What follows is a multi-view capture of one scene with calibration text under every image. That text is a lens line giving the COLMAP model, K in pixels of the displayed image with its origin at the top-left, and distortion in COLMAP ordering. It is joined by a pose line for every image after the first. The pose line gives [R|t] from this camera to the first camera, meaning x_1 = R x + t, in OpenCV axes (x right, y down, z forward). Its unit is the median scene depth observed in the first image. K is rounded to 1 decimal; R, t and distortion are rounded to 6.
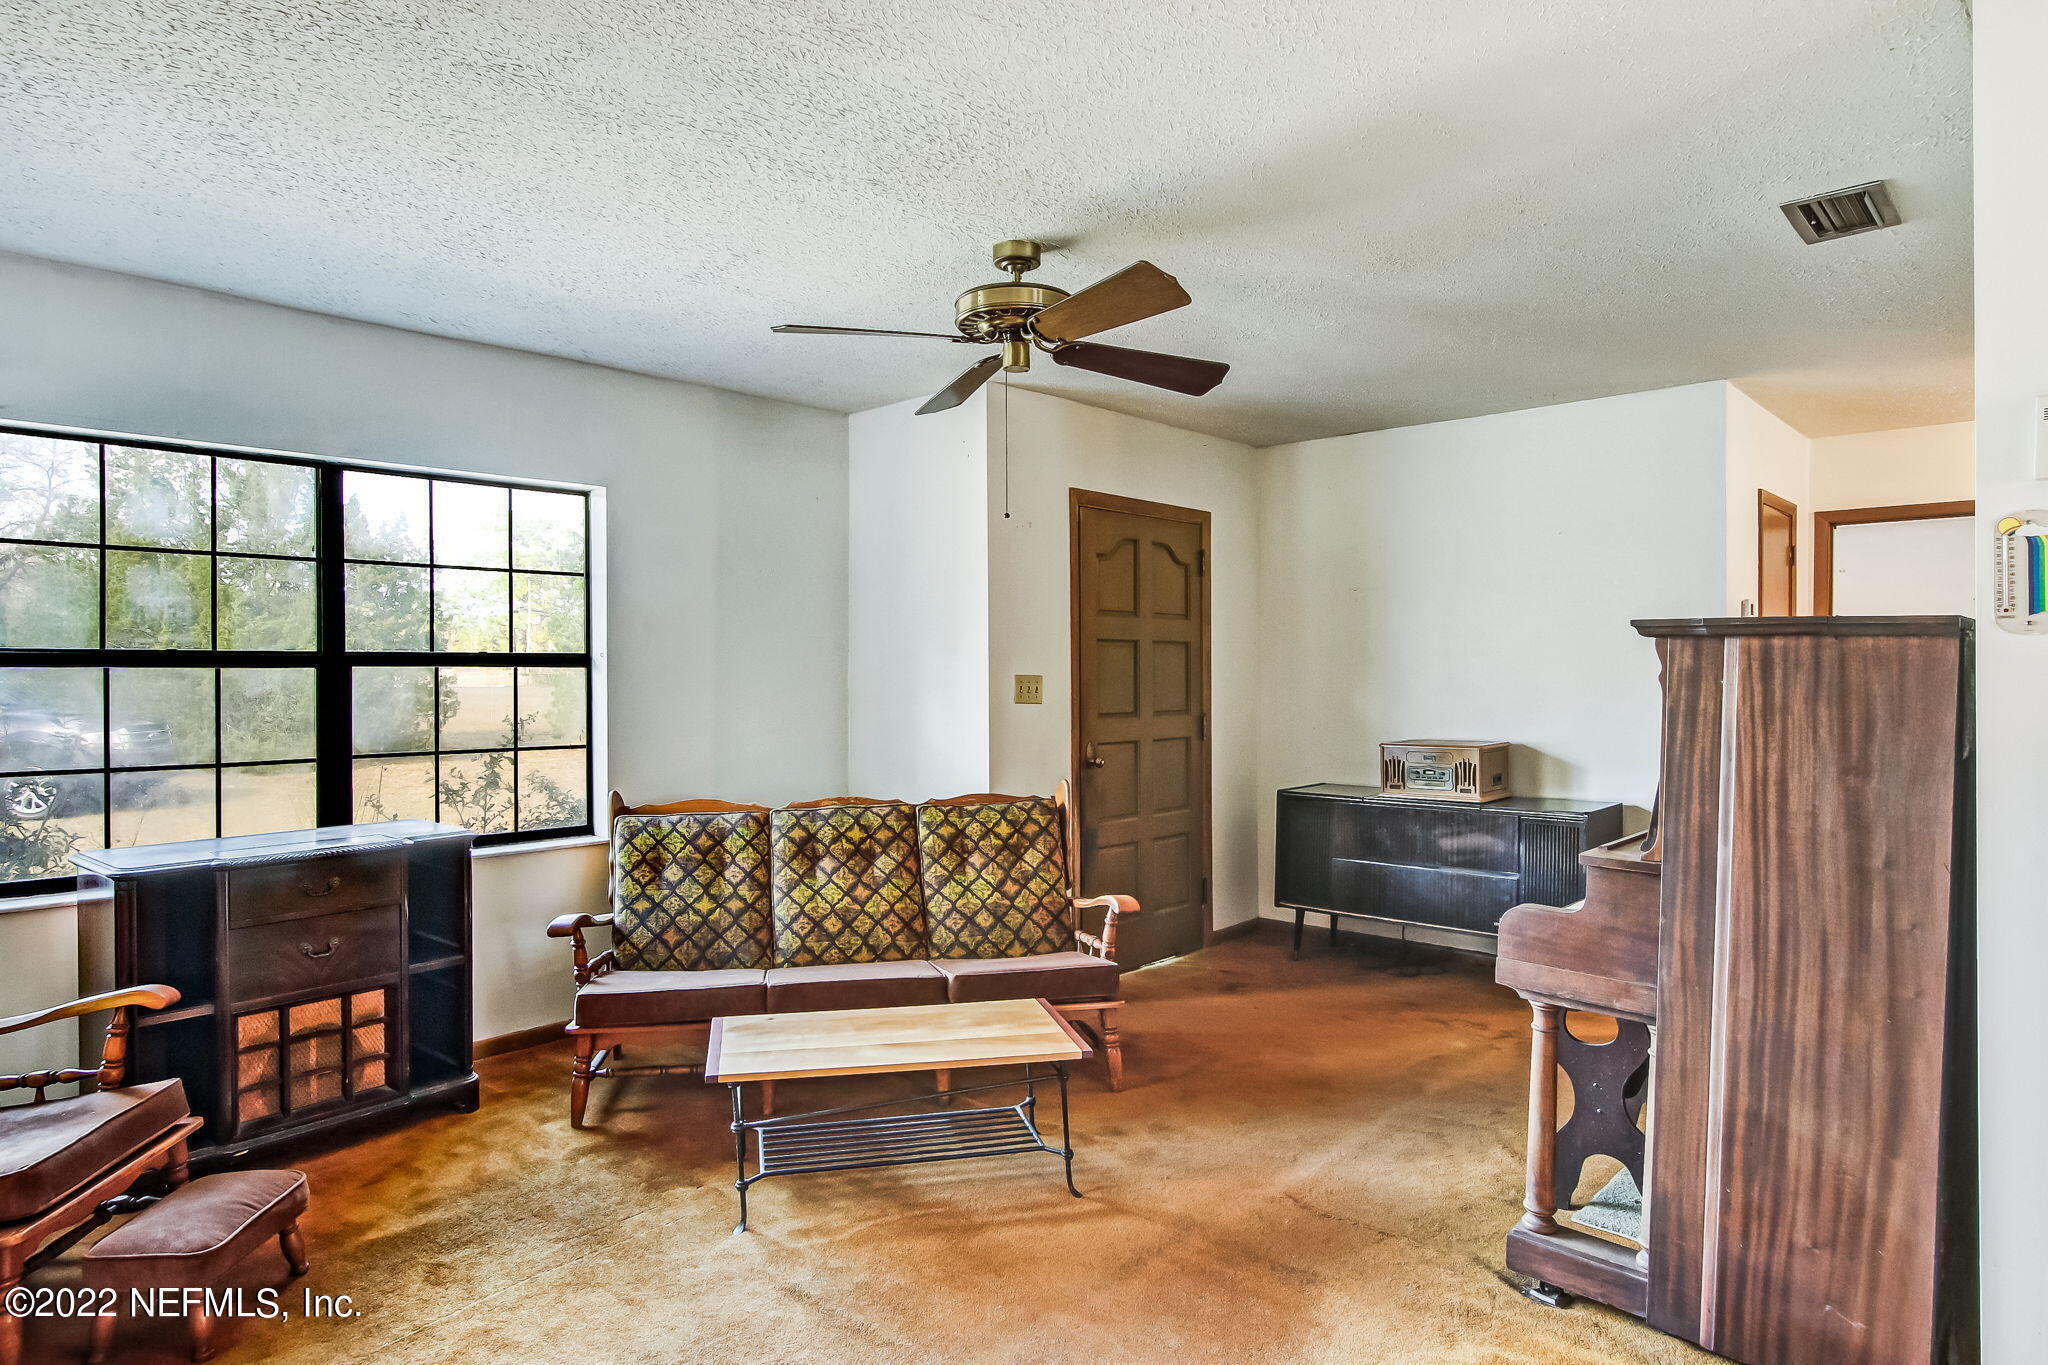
lens RADIAL K [[1170.9, 0, 1024.0], [0, 1170.9, 682.5], [0, 0, 1]] dist [-0.062655, 0.000688]
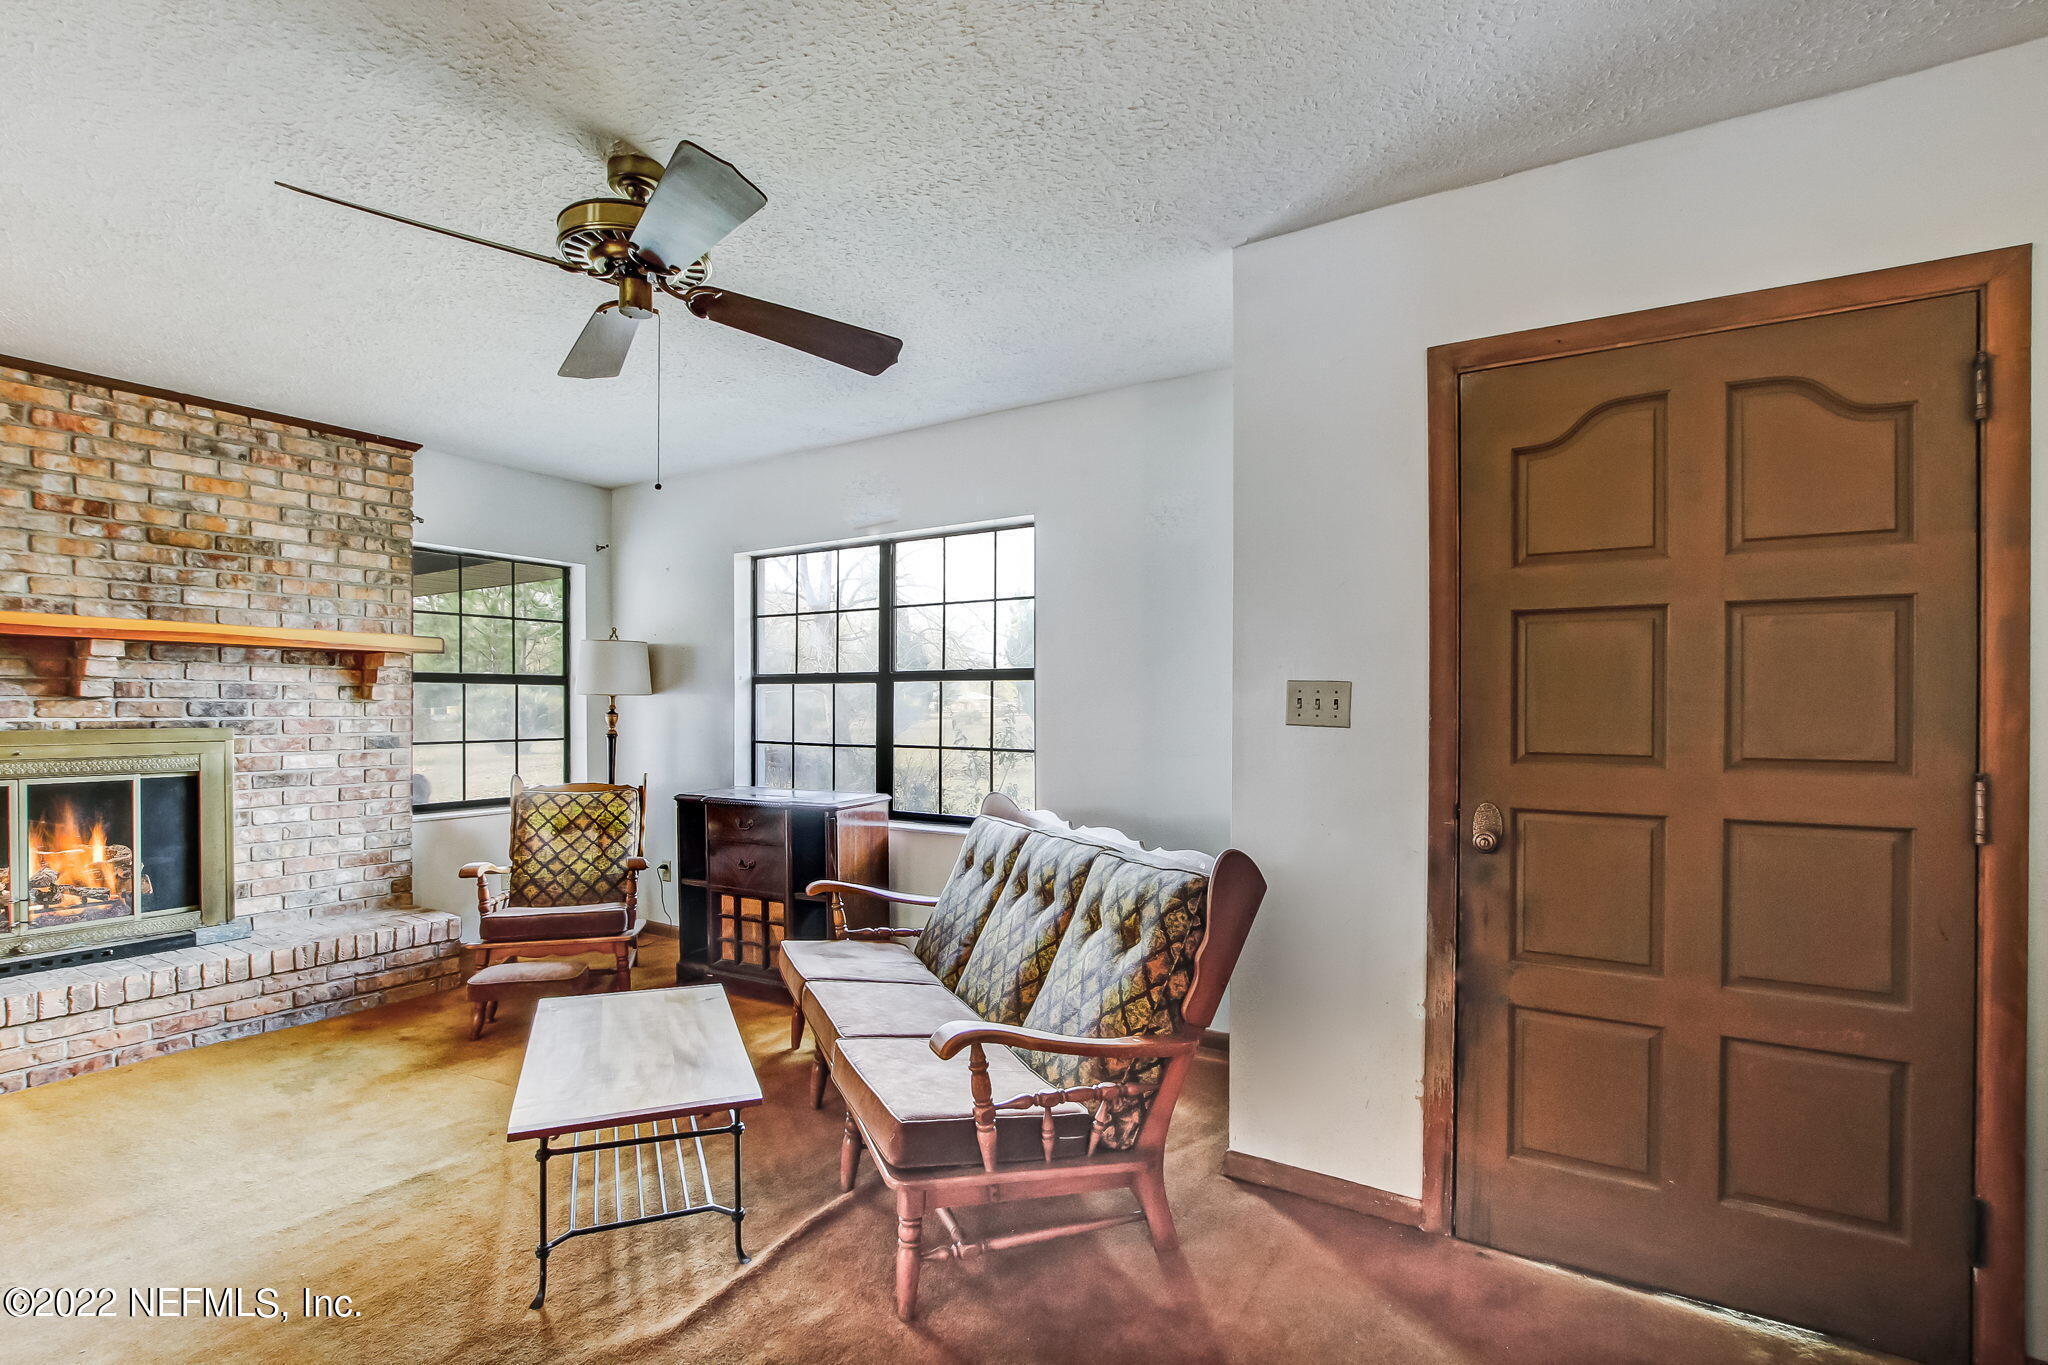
lens RADIAL K [[966.9, 0, 1018.7], [0, 966.9, 702.6], [0, 0, 1]] dist [-0.001505, 0.000533]
pose [[0.175039, 0.008966, -0.984521, 0.608576], [-0.002178, 0.999960, 0.008719, 0.001158], [0.984559, 0.000618, 0.175051, 0.934025]]
